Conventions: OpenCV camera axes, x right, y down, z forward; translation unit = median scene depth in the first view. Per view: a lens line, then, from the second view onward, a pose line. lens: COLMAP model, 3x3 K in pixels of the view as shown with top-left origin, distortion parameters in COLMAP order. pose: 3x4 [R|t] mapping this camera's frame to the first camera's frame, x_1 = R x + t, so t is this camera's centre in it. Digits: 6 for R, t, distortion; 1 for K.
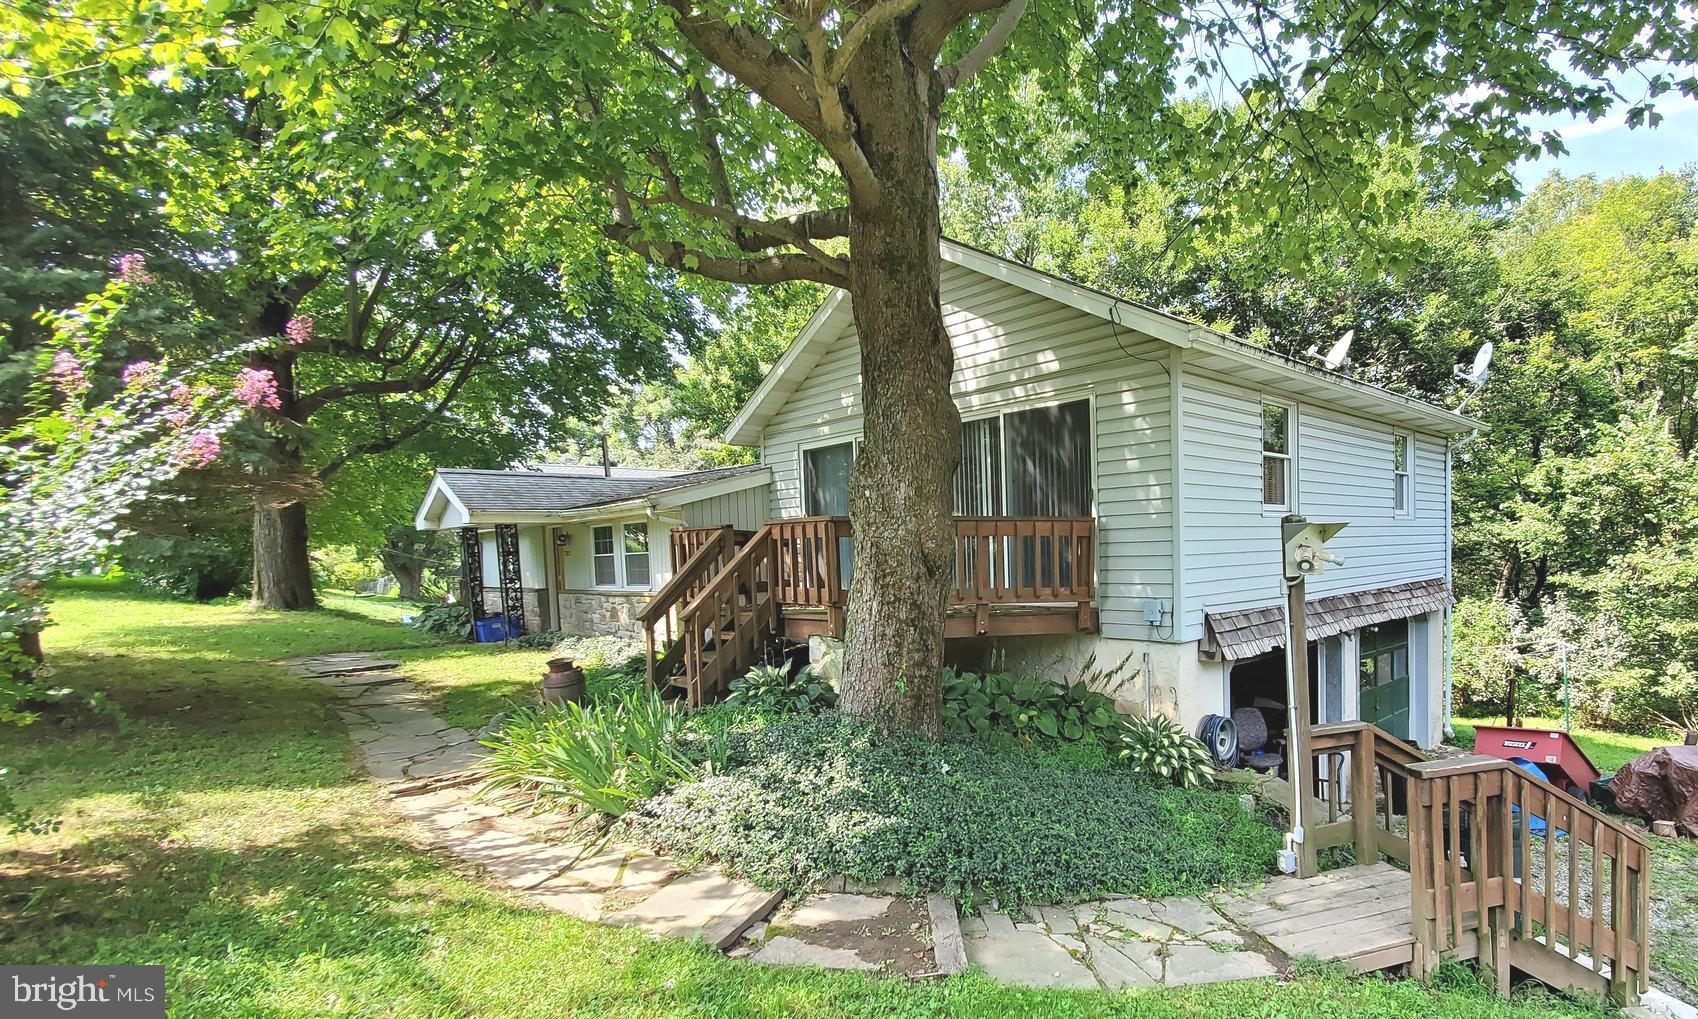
lens RADIAL K [[609.0, 0, 851.4], [0, 609.0, 555.2], [0, 0, 1]] dist [0.000546, 0.000027]
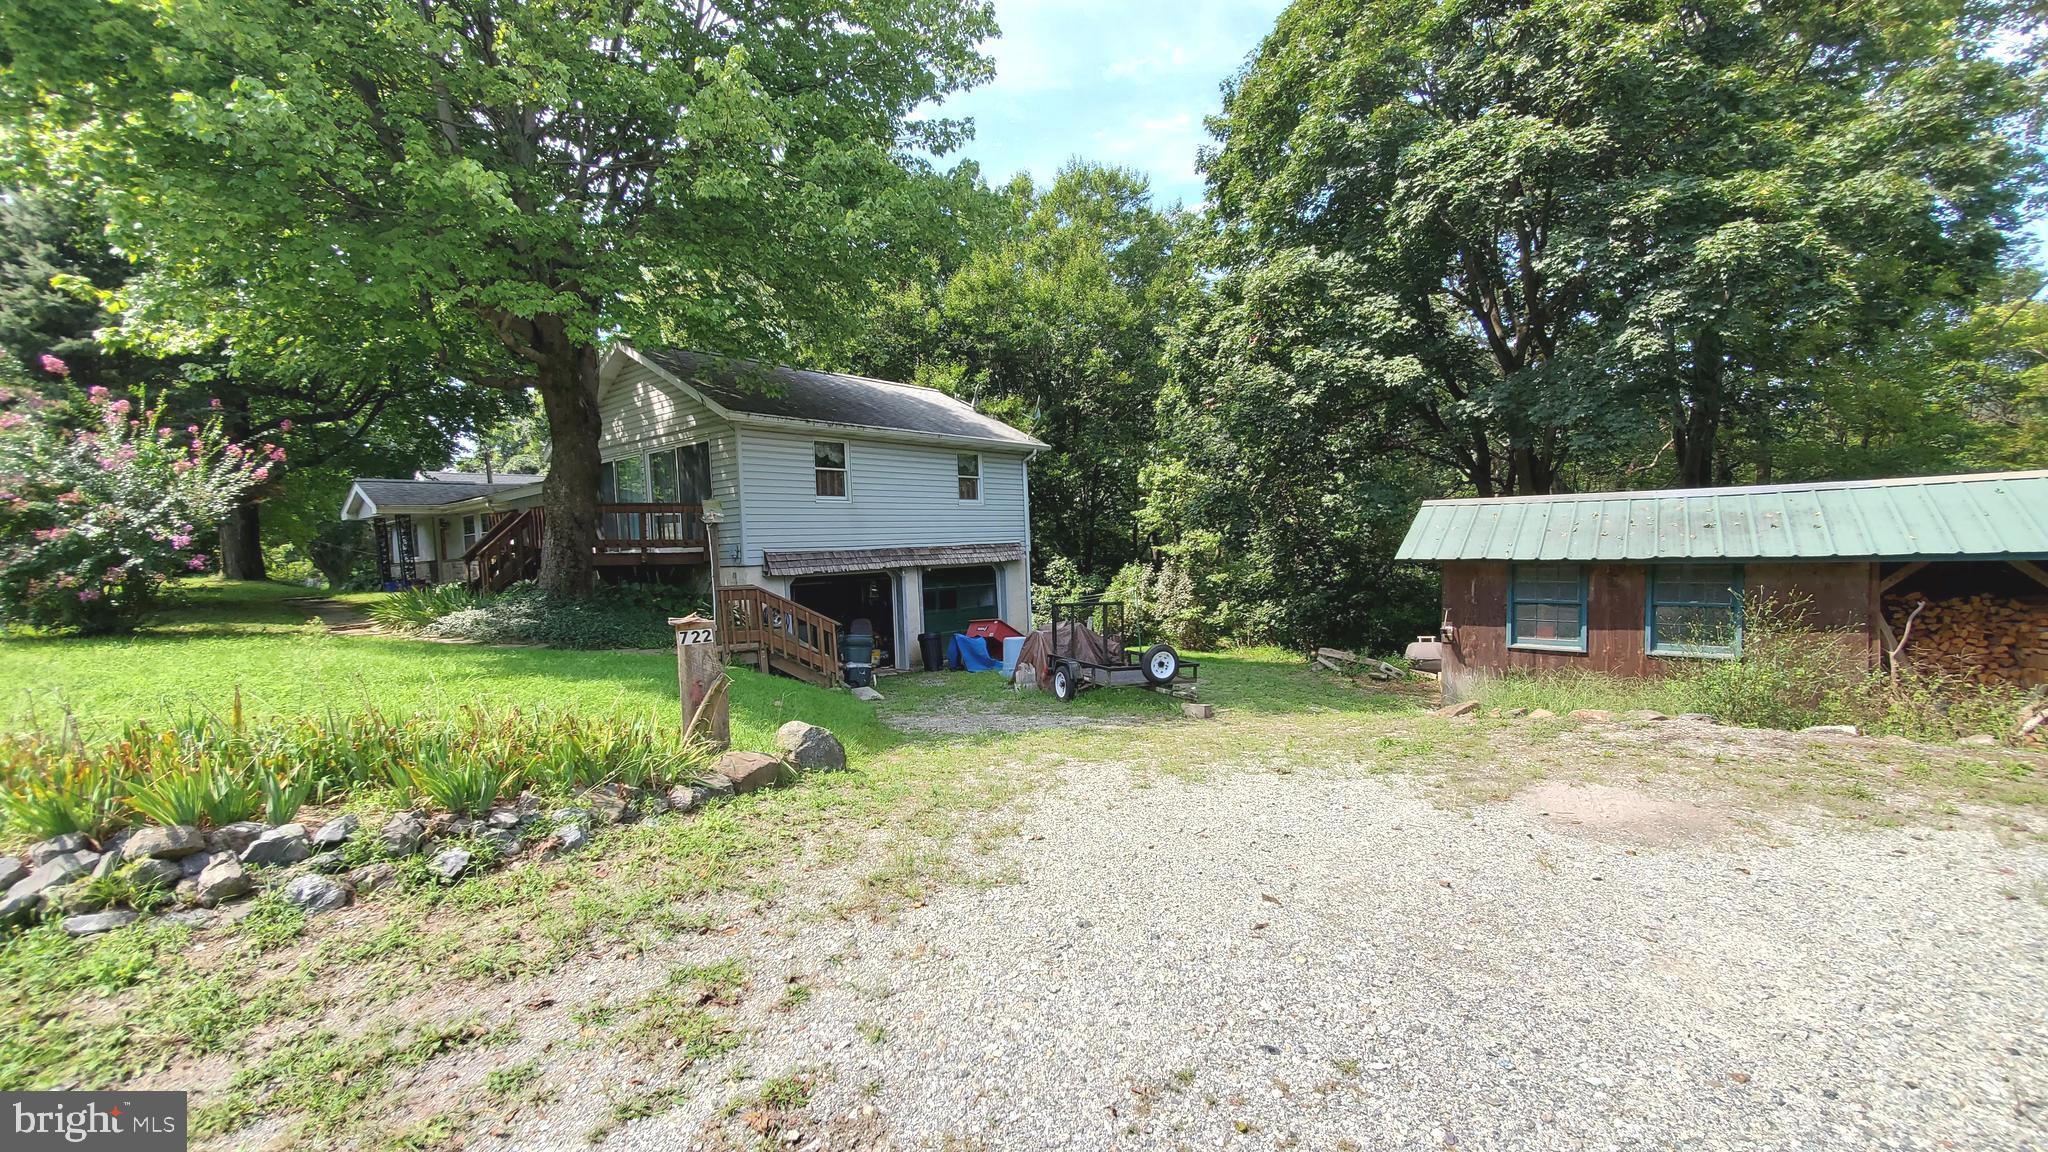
lens RADIAL K [[840.6, 0, 1024.0], [0, 840.6, 576.0], [0, 0, 1]] dist [-0.000628, -0.000146]
pose [[0.998388, -0.013654, 0.055096, 0.776135], [0.014215, 0.999851, -0.009803, 0.129397], [-0.054954, 0.010570, 0.998433, -1.057139]]
